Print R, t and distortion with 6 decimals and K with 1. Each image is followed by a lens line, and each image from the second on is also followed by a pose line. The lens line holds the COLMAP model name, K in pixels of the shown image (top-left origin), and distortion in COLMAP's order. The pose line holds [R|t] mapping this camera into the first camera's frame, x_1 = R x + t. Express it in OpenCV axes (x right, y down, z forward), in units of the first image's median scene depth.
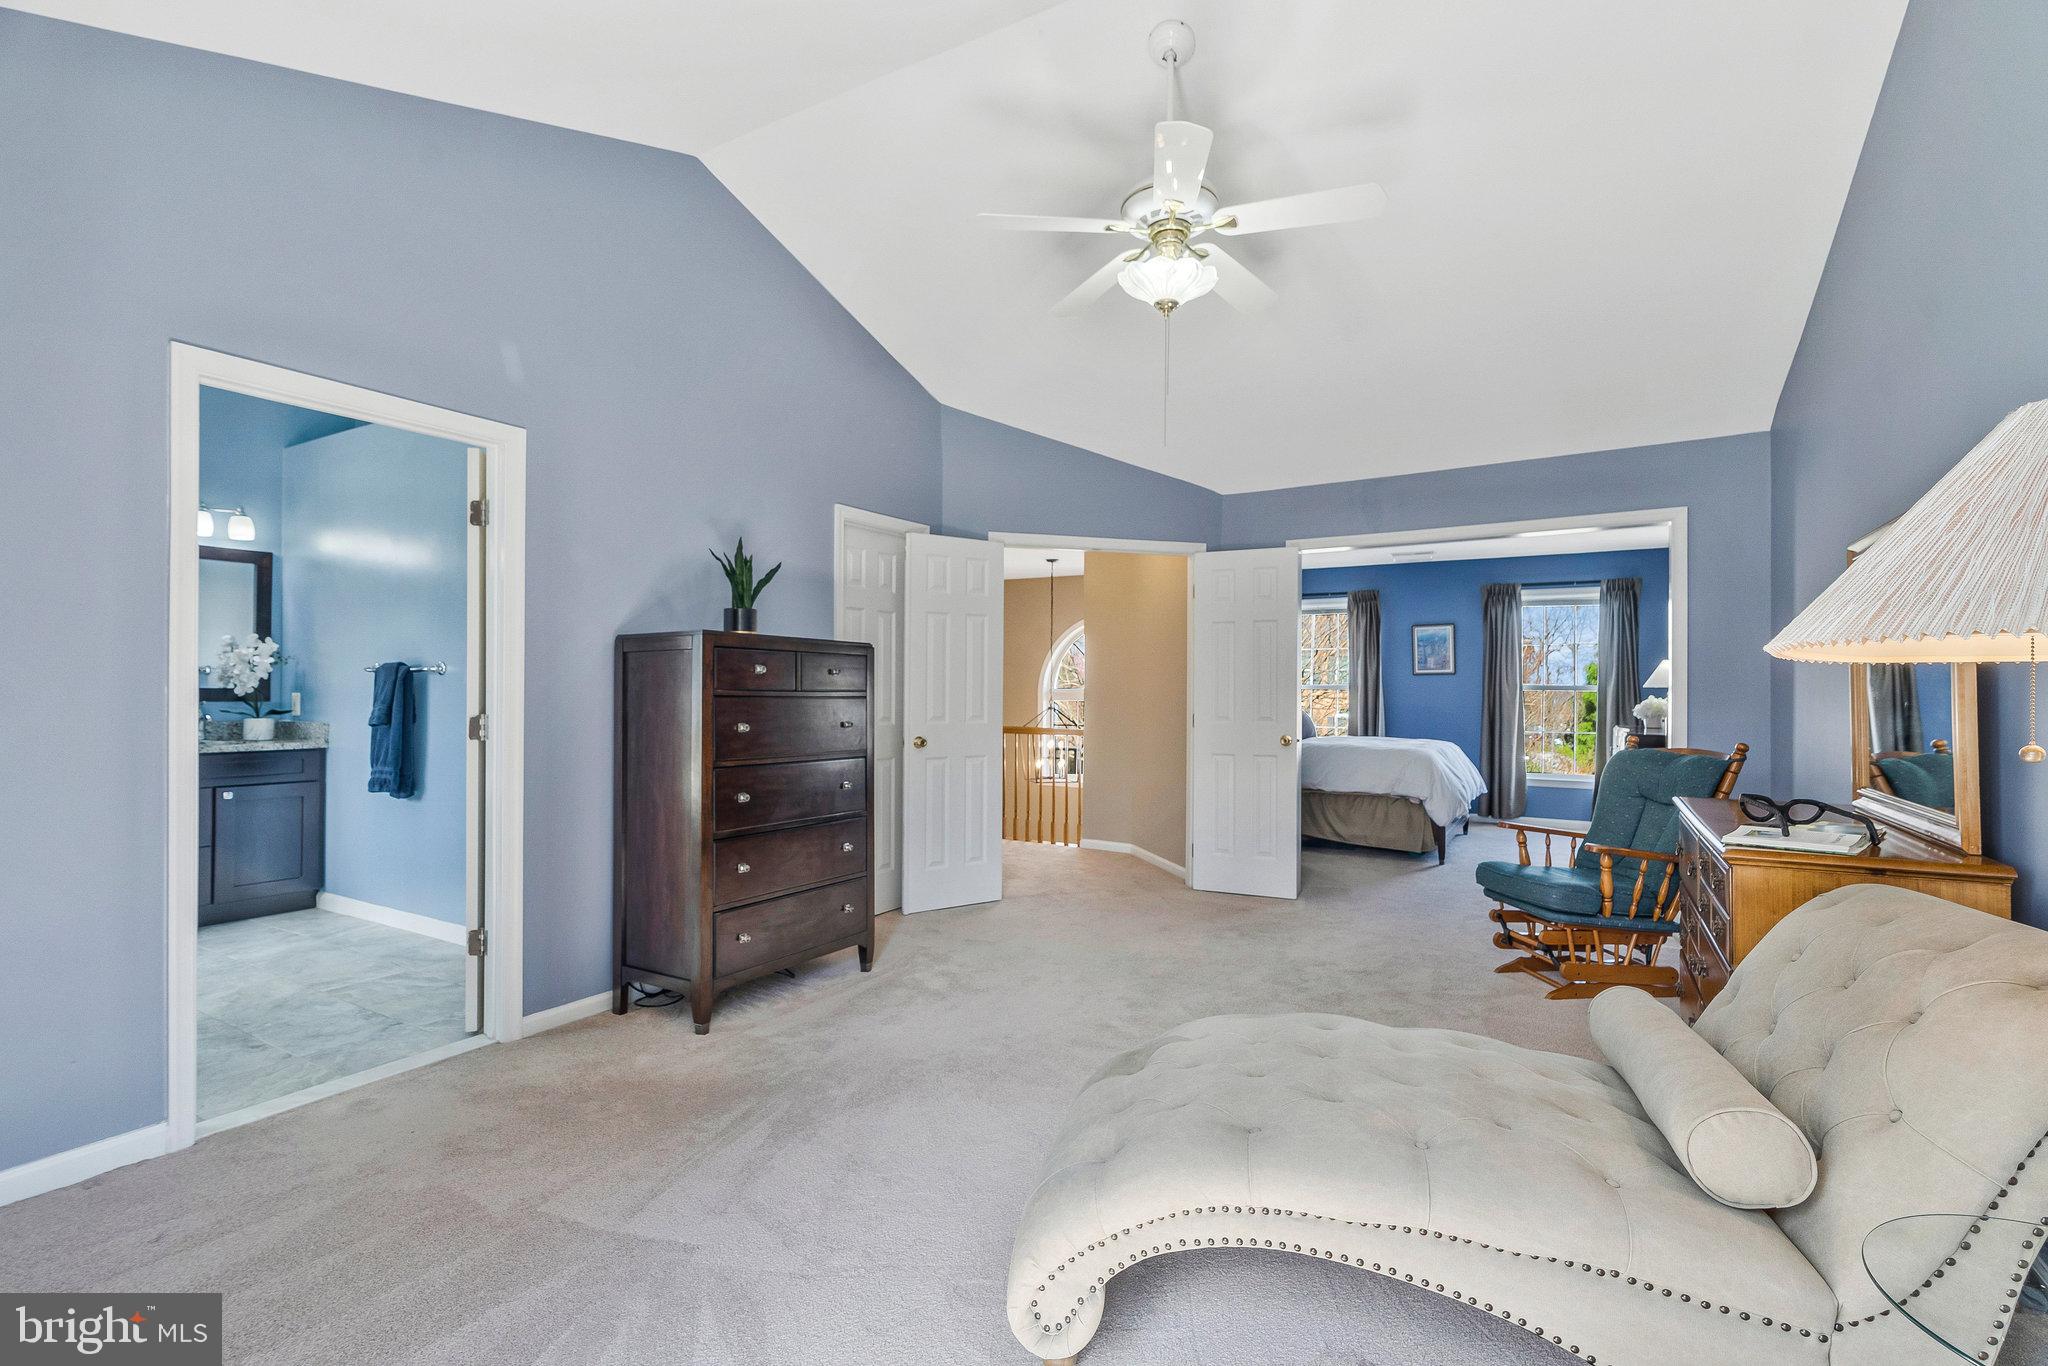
lens RADIAL K [[955.6, 0, 1022.0], [0, 955.6, 682.7], [0, 0, 1]] dist [-0.005439, 0.001293]
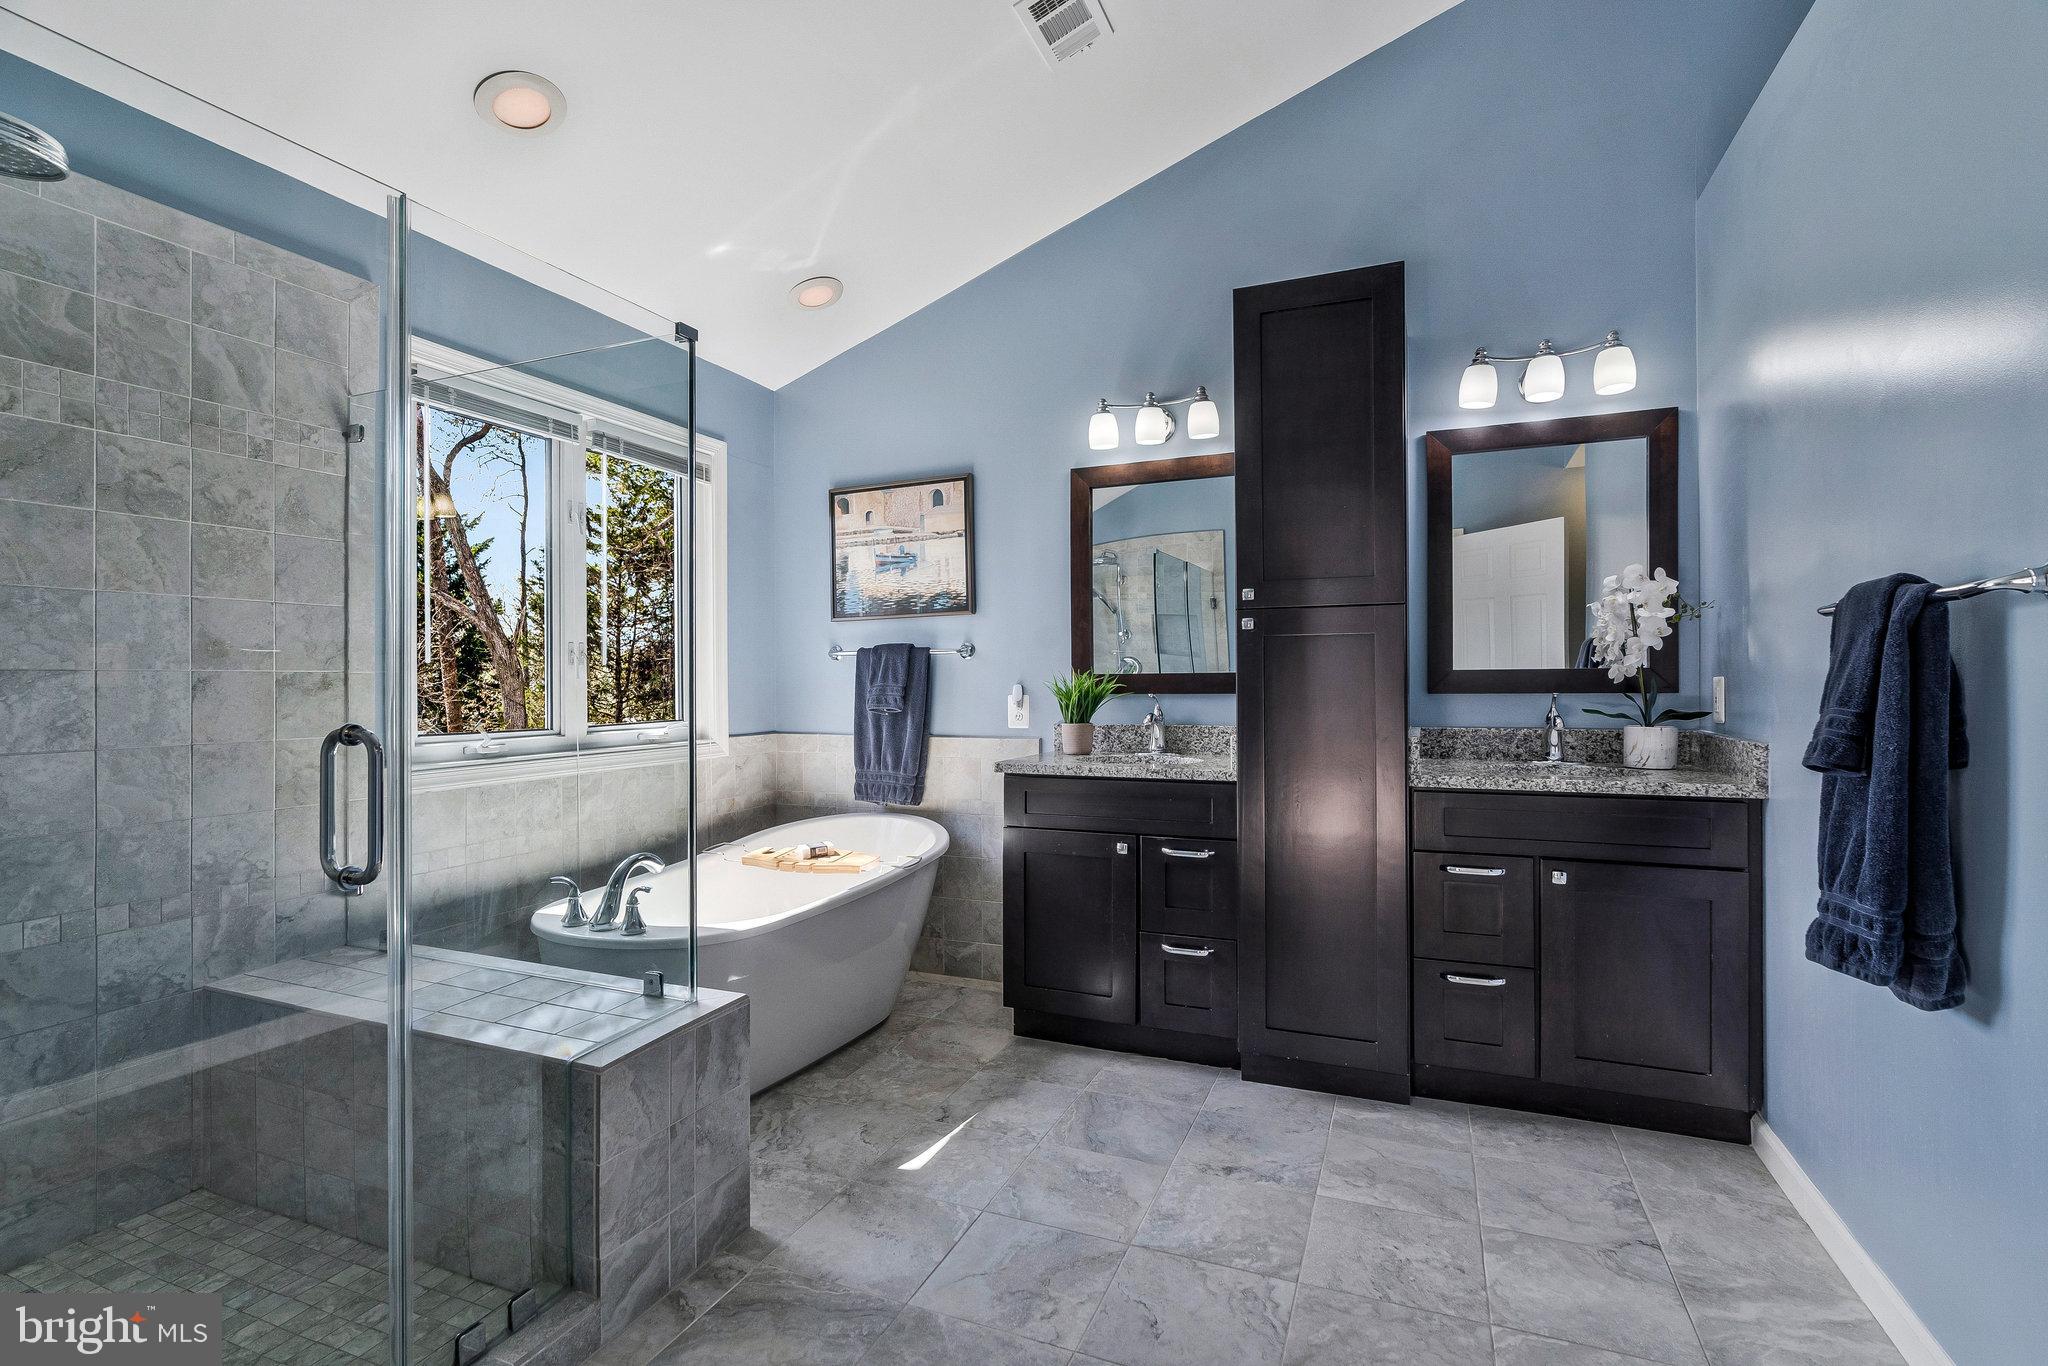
lens RADIAL K [[955.6, 0, 1023.1], [0, 955.6, 674.1], [0, 0, 1]] dist [-0.005439, 0.001293]
pose [[0.150121, -0.011712, -0.988598, -0.338391], [0.014389, 0.999850, -0.009660, 0.009422], [0.988563, -0.012775, 0.150267, 0.585327]]
